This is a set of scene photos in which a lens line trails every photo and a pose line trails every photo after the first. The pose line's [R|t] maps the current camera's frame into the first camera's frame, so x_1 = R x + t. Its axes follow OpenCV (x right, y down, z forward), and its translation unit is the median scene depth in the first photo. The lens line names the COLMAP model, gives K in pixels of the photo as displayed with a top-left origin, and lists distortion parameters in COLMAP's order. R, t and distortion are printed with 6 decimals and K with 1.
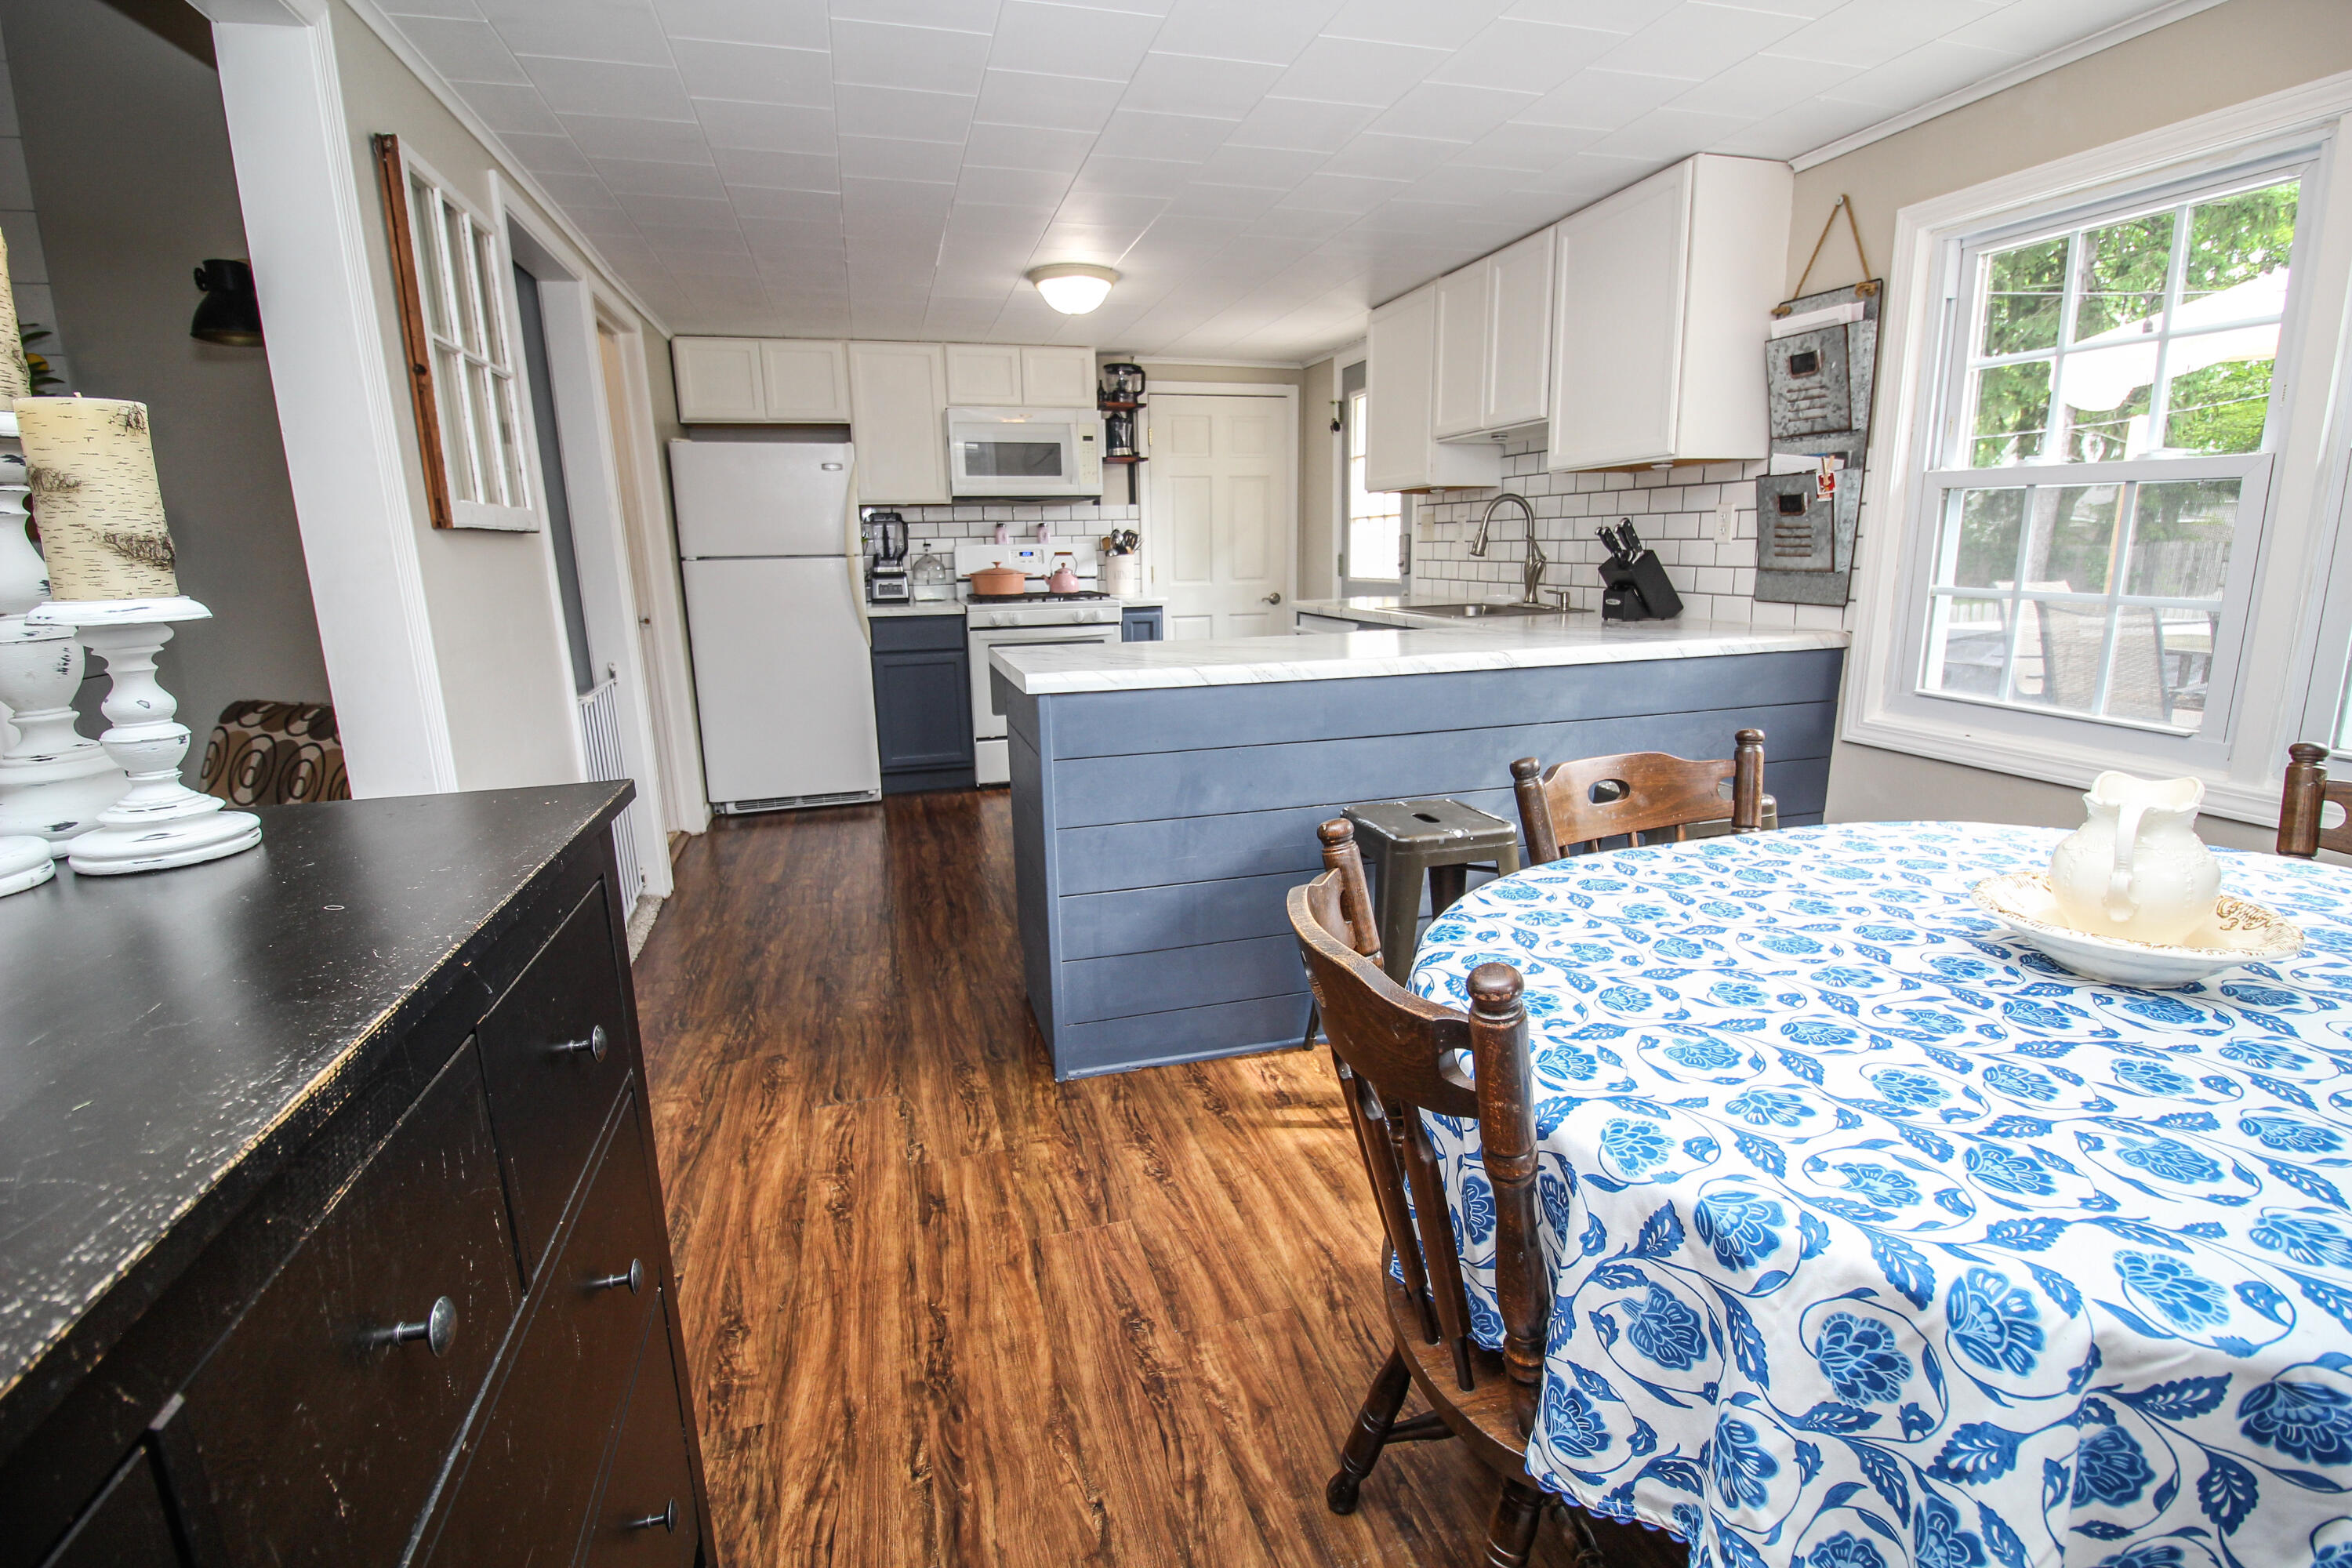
lens RADIAL K [[1089.7, 0, 1190.5], [0, 1089.7, 775.6], [0, 0, 1]] dist [-0.006811, -0.006366]
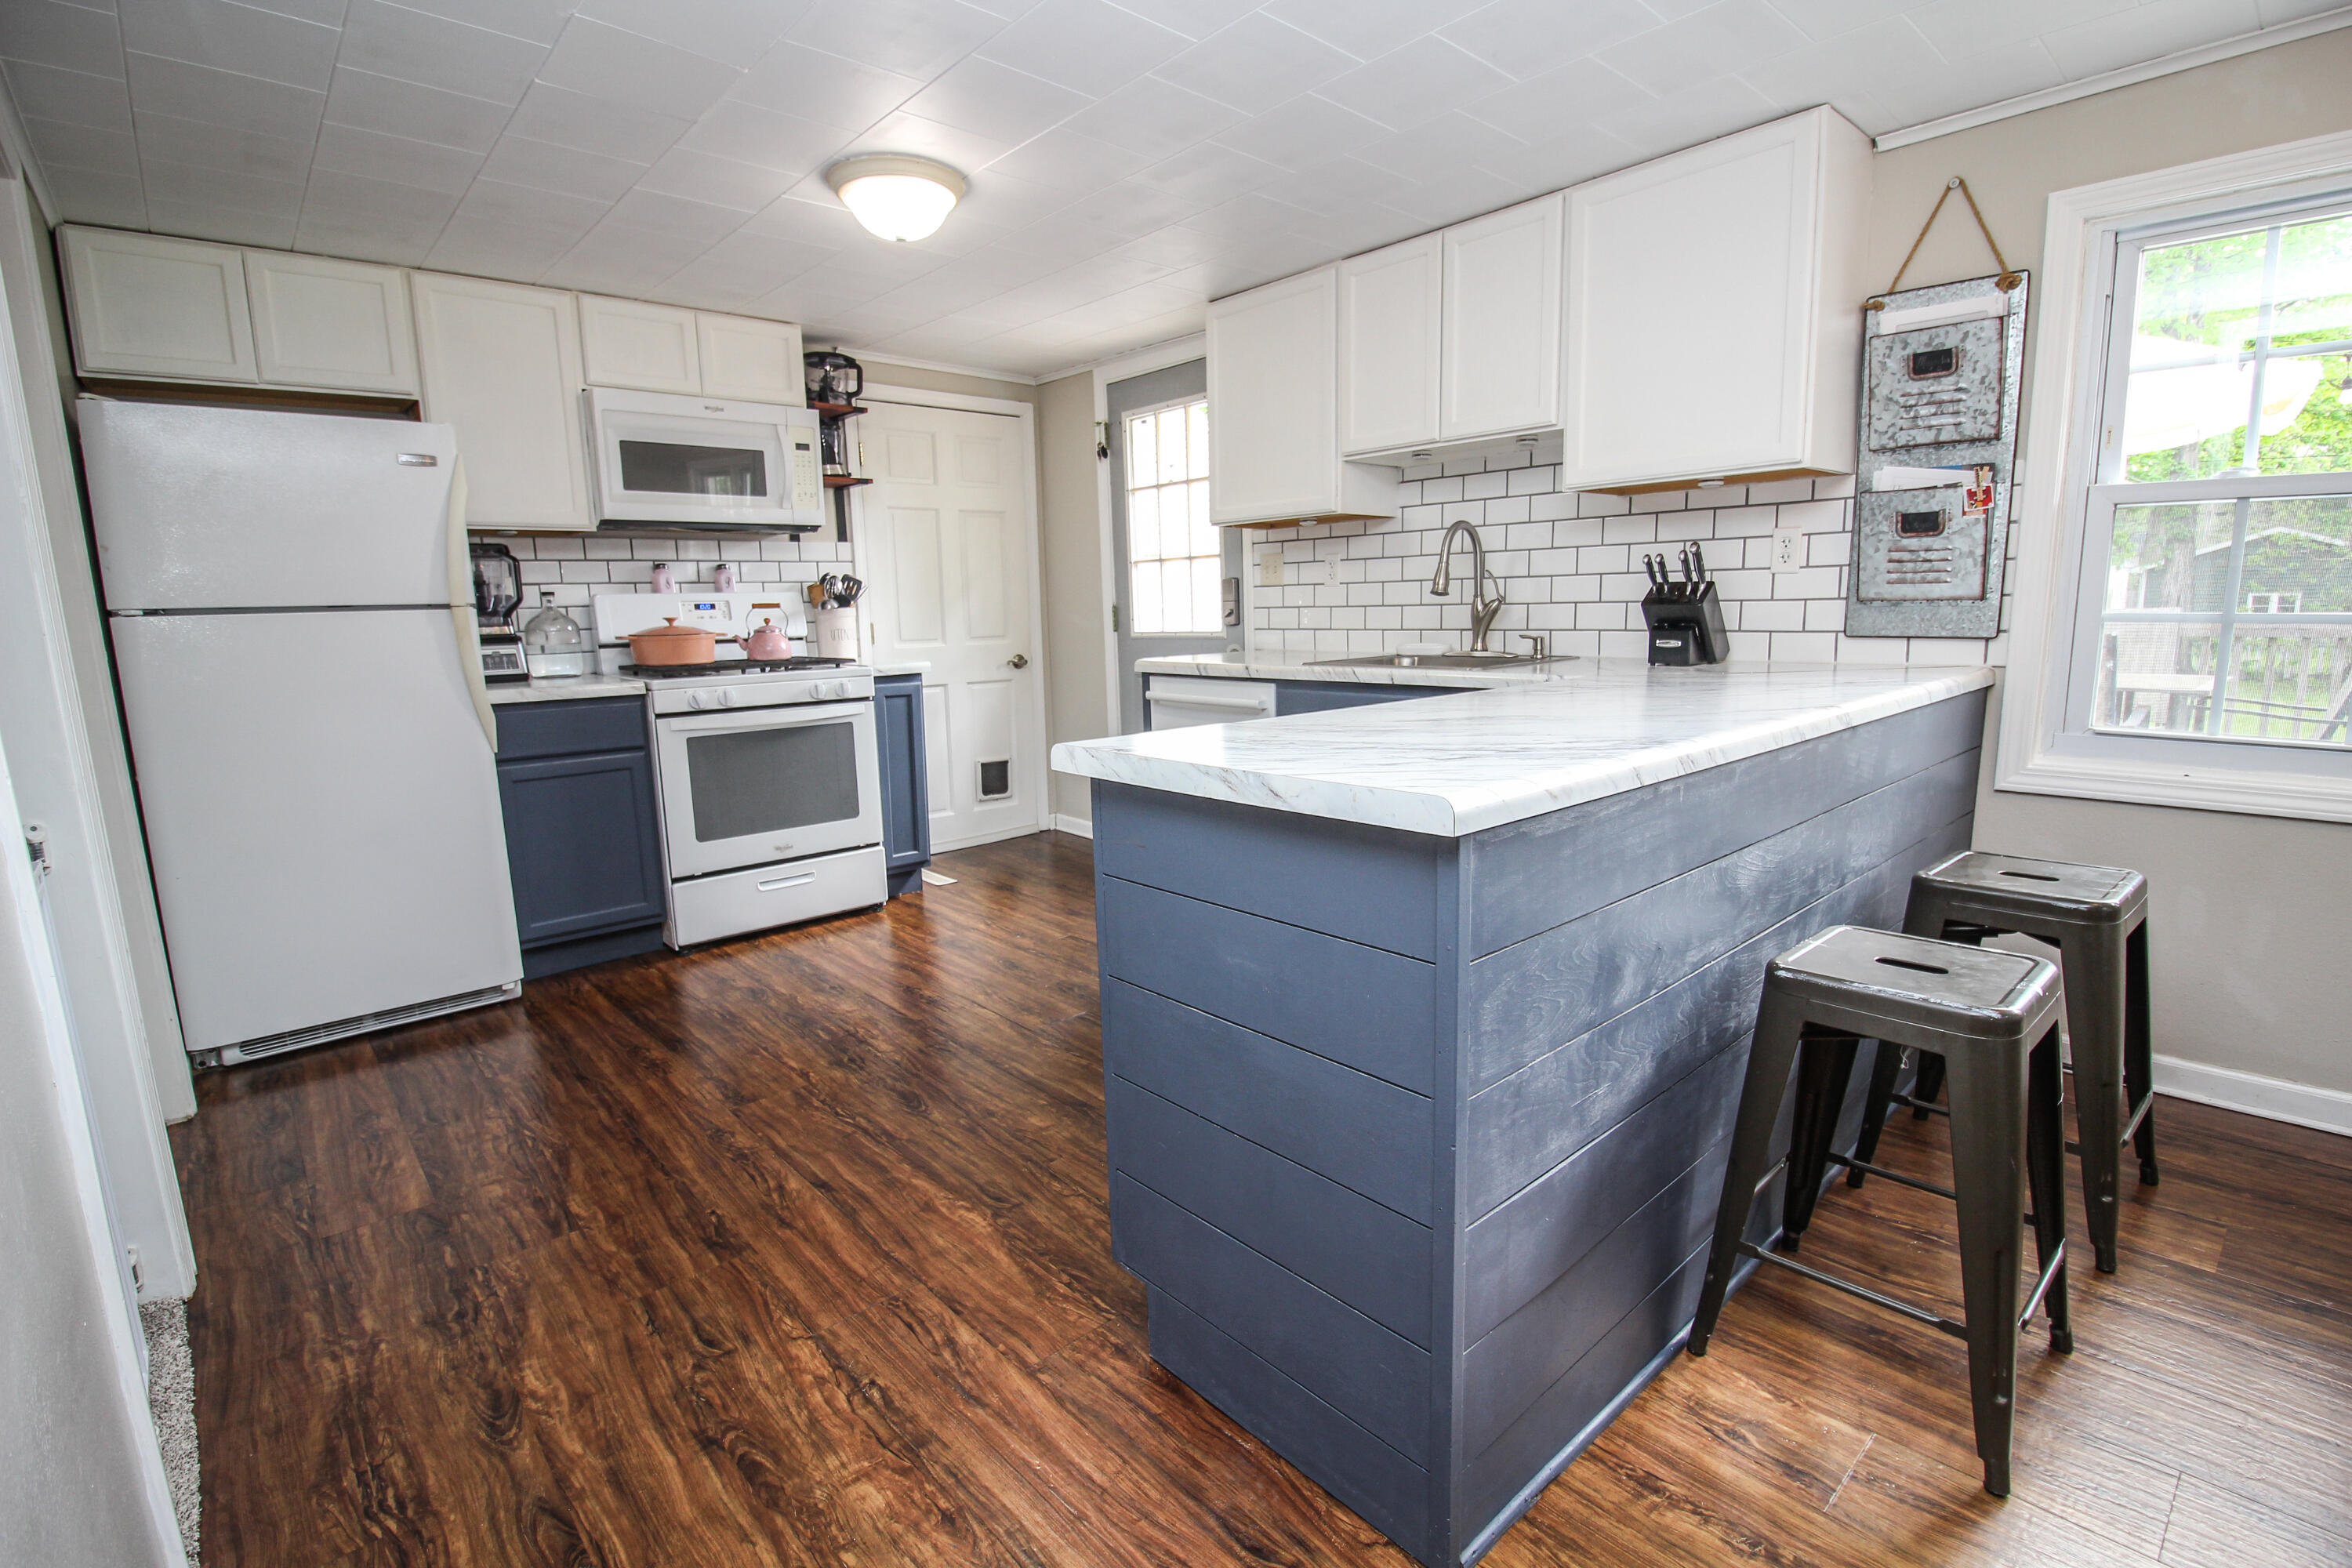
lens RADIAL K [[1089.7, 0, 1188.0], [0, 1089.7, 774.2], [0, 0, 1]] dist [-0.006811, -0.006366]
pose [[0.900492, -0.072278, 0.428824, -0.206768], [0.098682, 0.994330, -0.039631, -0.043245], [-0.423527, 0.078005, 0.902519, 0.279407]]
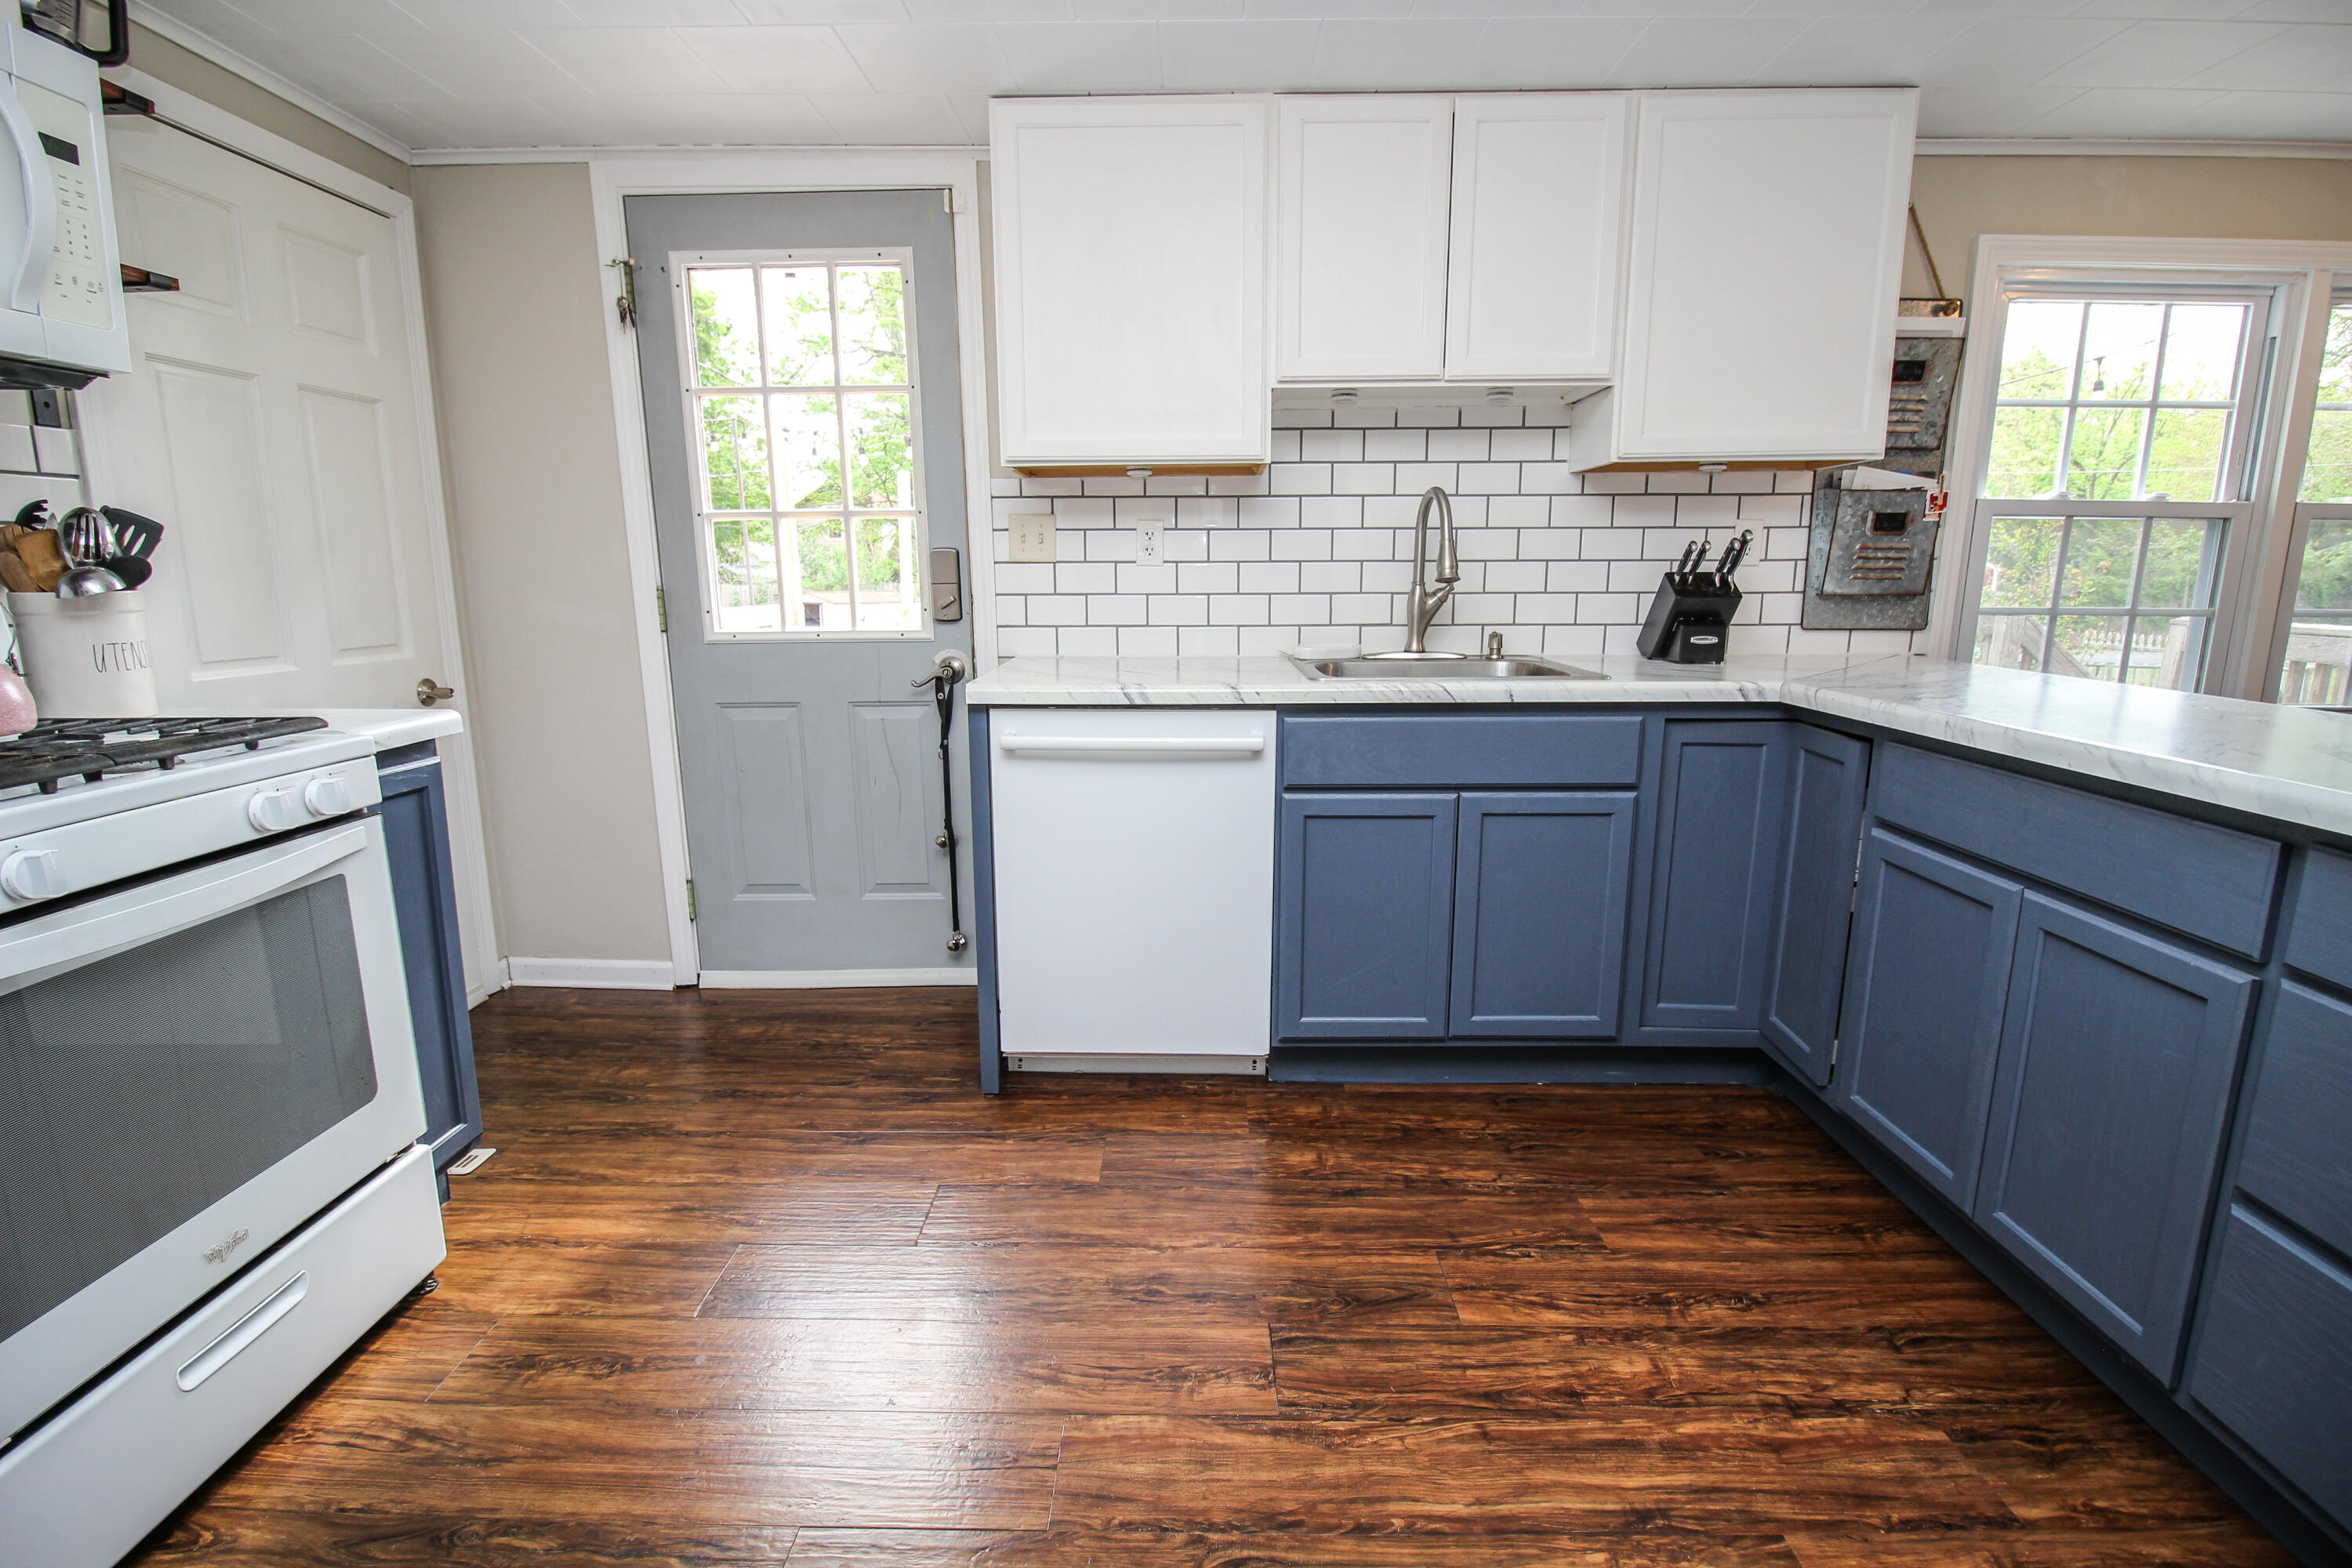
lens RADIAL K [[1089.7, 0, 1181.1], [0, 1089.7, 774.0], [0, 0, 1]] dist [-0.006811, -0.006366]
pose [[0.296451, -0.159841, 0.941577, -0.305199], [0.197145, 0.974903, 0.103429, -0.148228], [-0.934479, 0.154965, 0.320523, 0.752131]]
